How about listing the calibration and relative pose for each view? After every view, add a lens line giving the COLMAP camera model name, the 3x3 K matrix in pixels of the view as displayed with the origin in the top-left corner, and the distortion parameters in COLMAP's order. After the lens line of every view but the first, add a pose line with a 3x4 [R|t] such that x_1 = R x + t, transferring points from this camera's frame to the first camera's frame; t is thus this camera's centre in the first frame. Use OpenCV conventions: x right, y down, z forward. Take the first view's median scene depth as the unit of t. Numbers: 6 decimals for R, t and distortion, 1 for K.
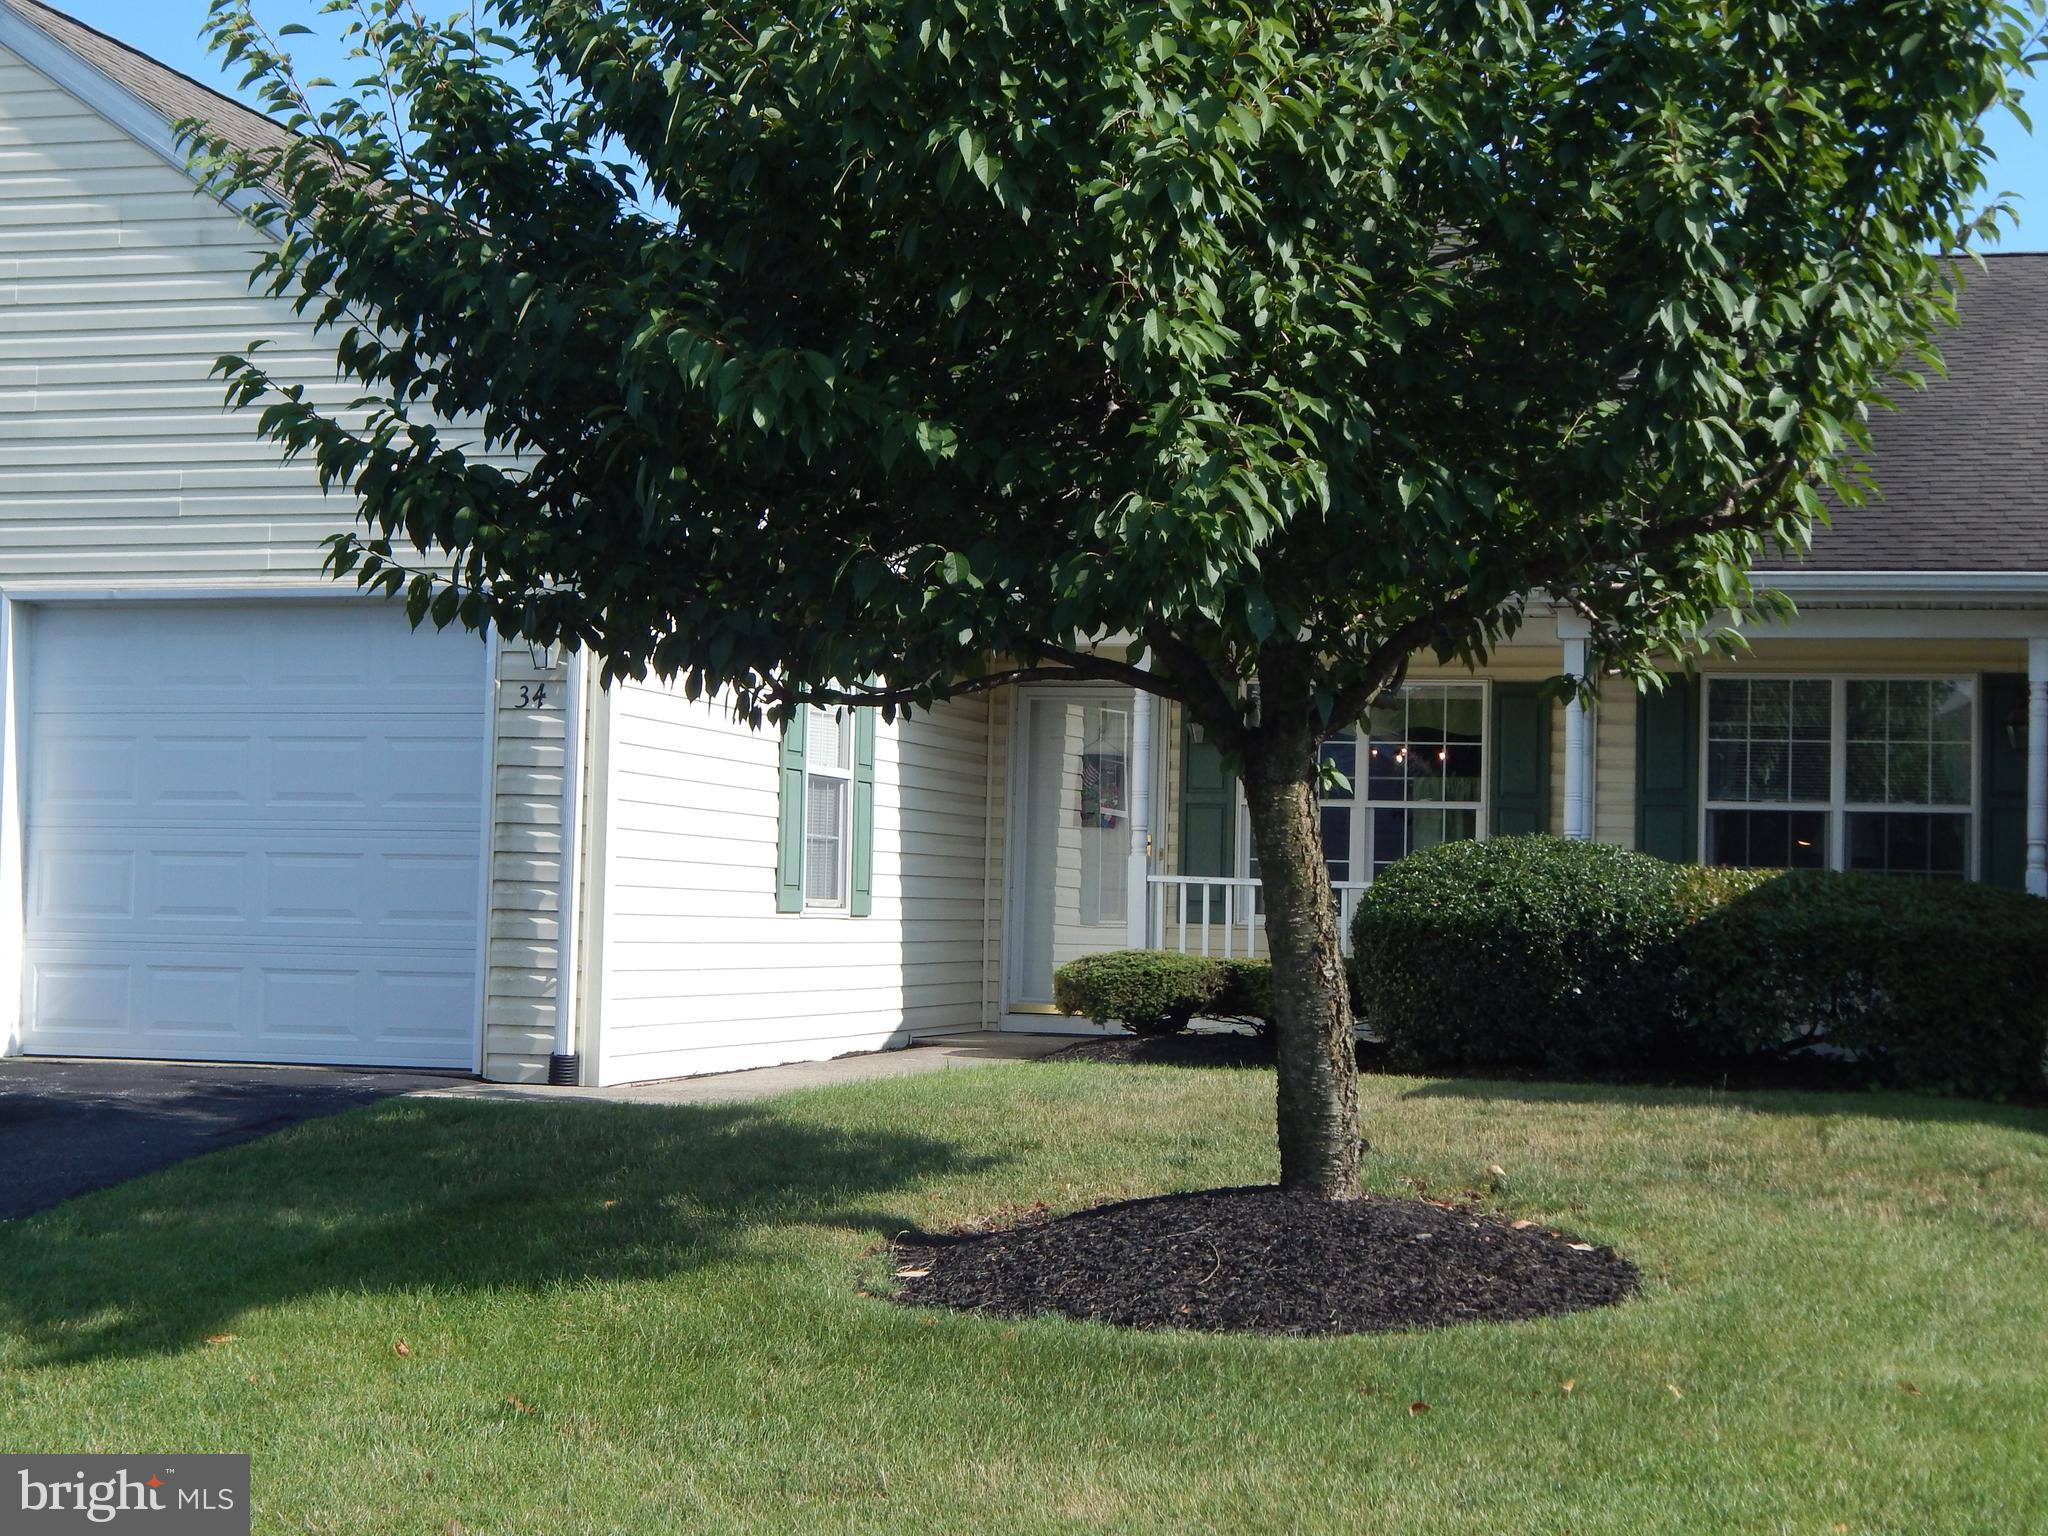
lens RADIAL K [[3190.1, 0, 1022.1], [0, 3190.1, 780.3], [0, 0, 1]] dist [-0.004630, 0.011274]
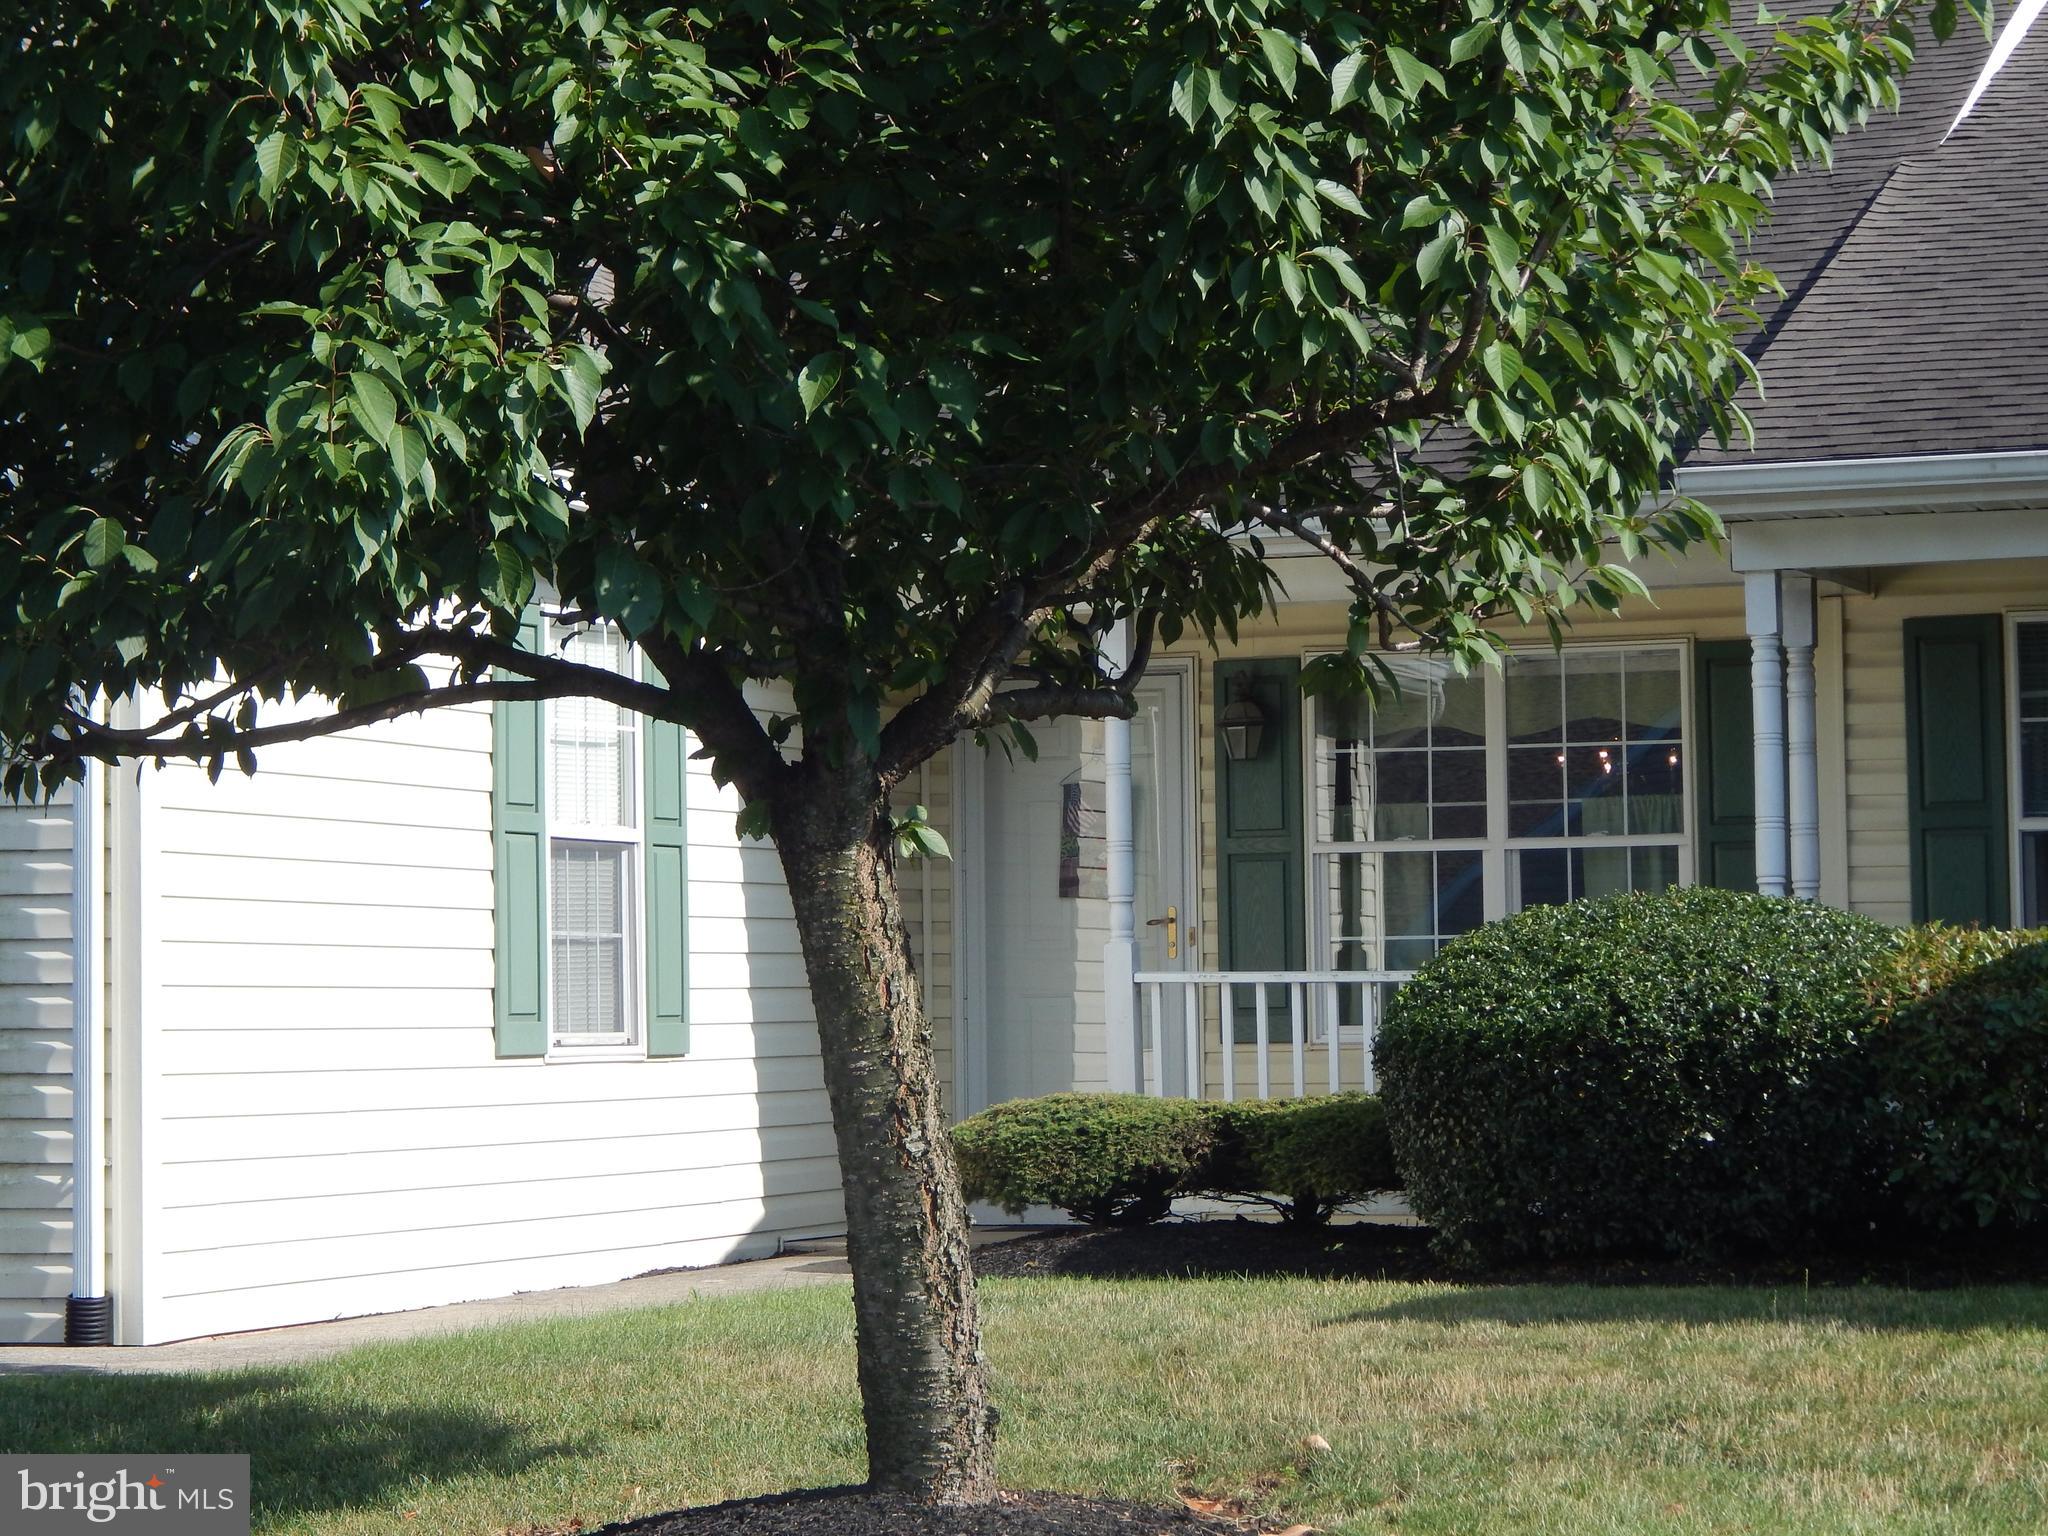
lens RADIAL K [[5014.5, 0, 1024.0], [0, 5014.5, 768.0], [0, 0, 1]] dist [-0.015923, 0.020675]
pose [[0.995790, -0.043348, -0.080762, 0.153628], [0.042672, 0.999038, -0.010076, -0.002679], [0.081121, 0.006587, 0.996682, 0.008899]]
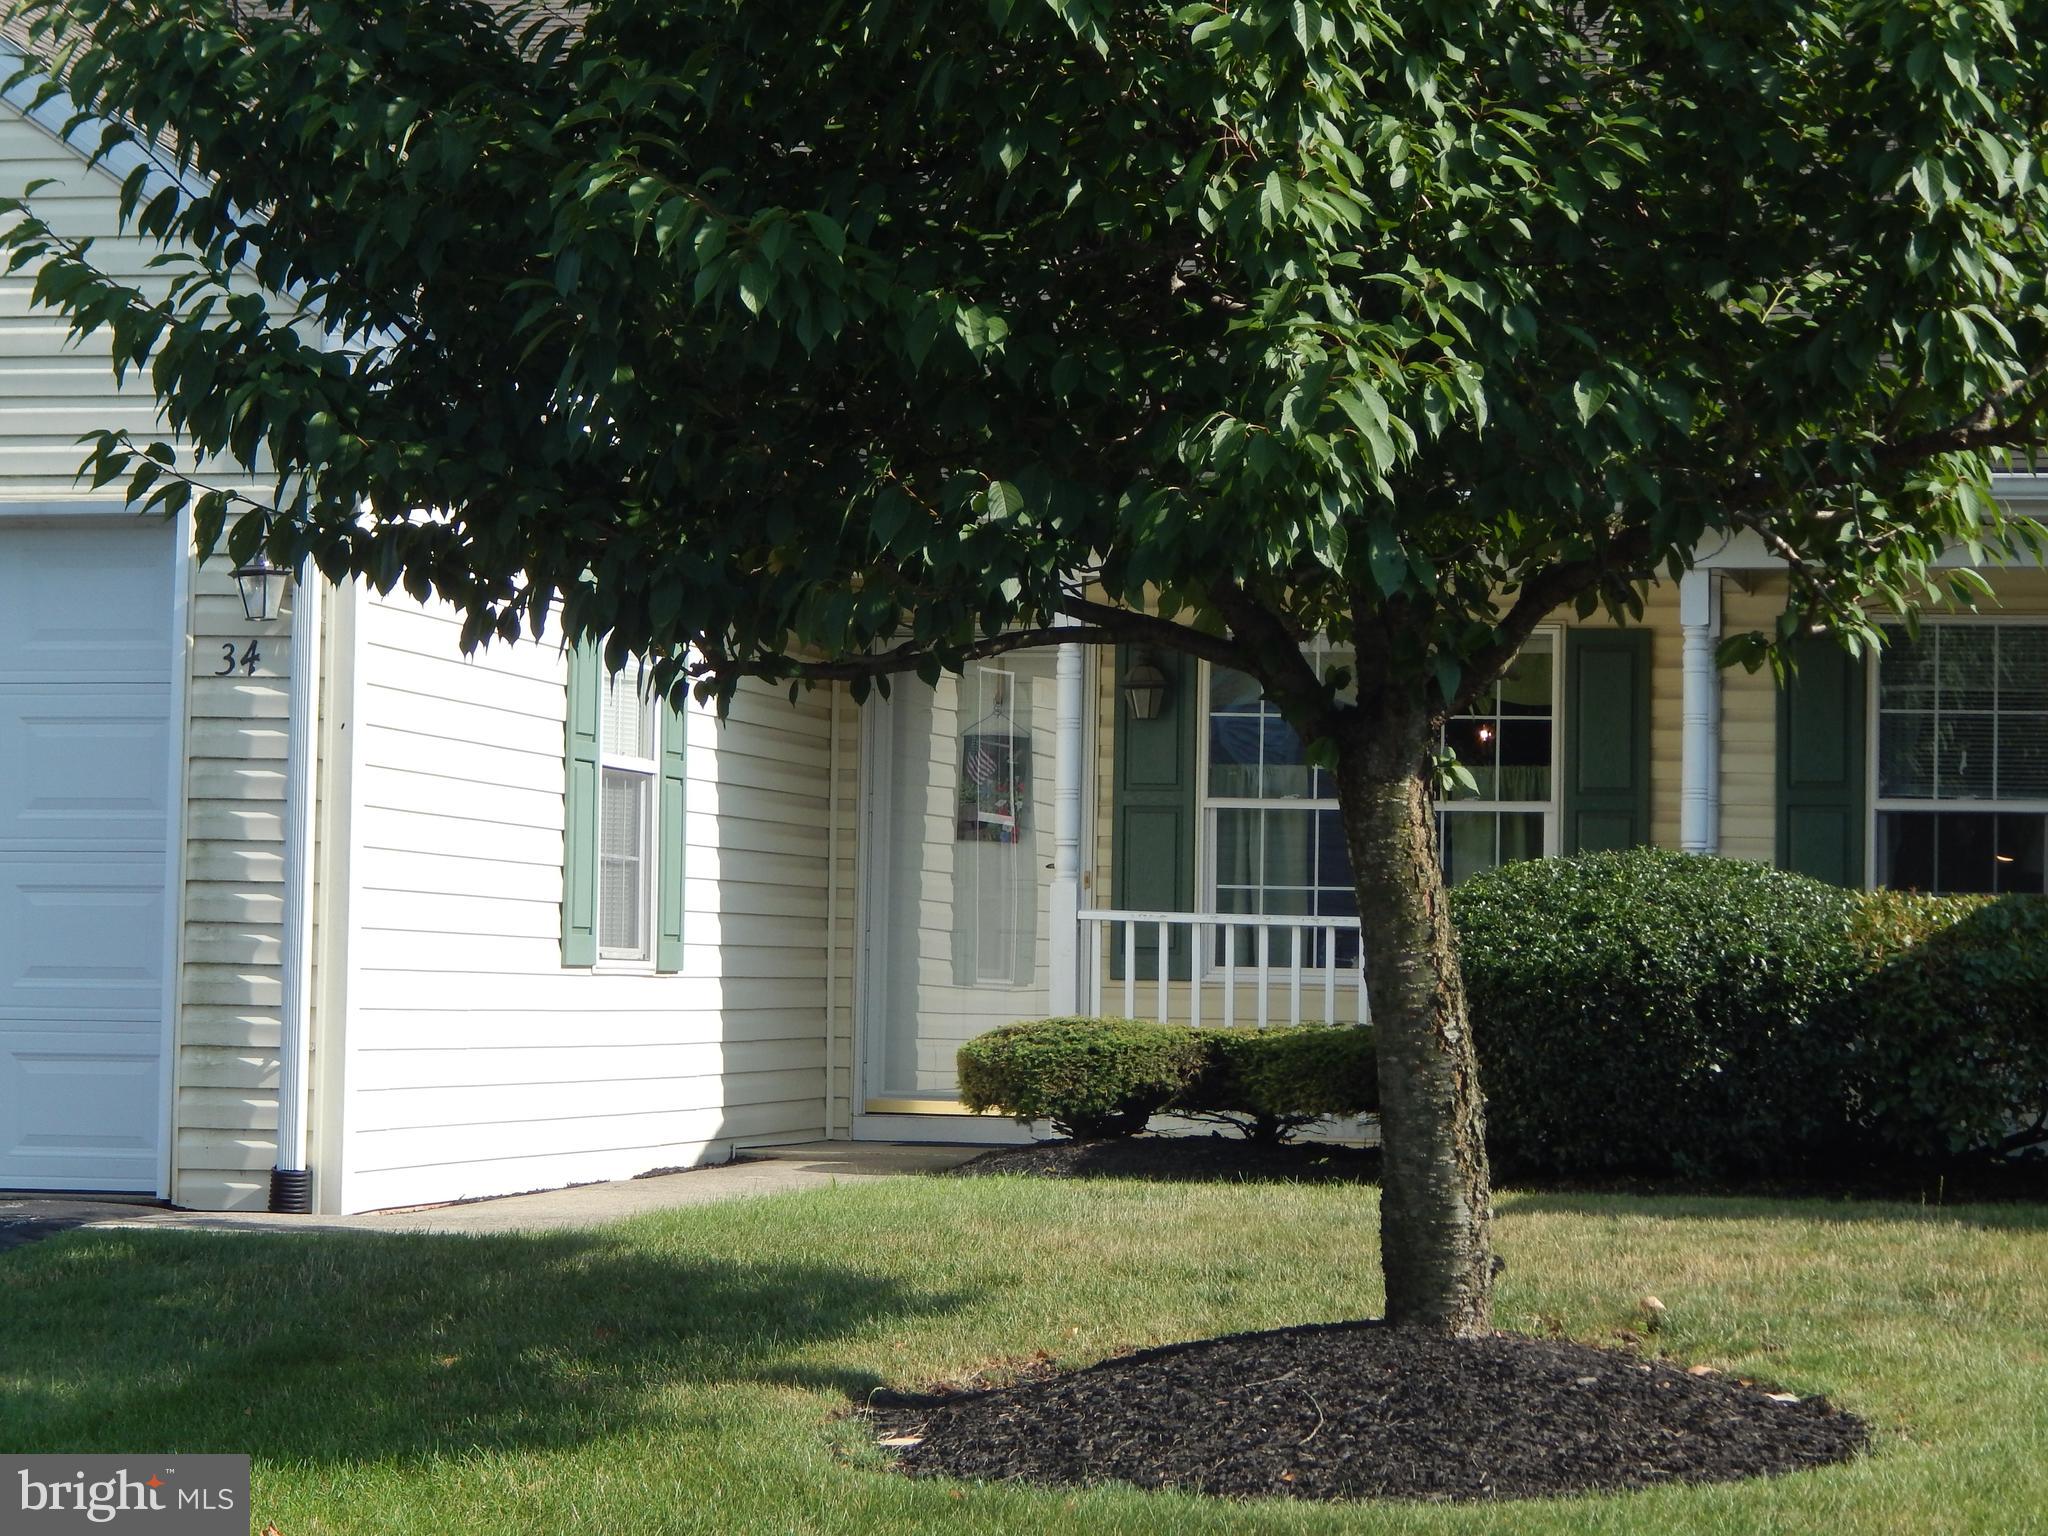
lens RADIAL K [[5014.5, 0, 1024.0], [0, 5014.5, 768.0], [0, 0, 1]] dist [-0.015923, 0.020675]
pose [[0.998259, -0.004695, 0.058792, -0.055672], [0.004691, 0.999989, 0.000211, -0.002073], [-0.058792, 0.000065, 0.998270, -0.128779]]
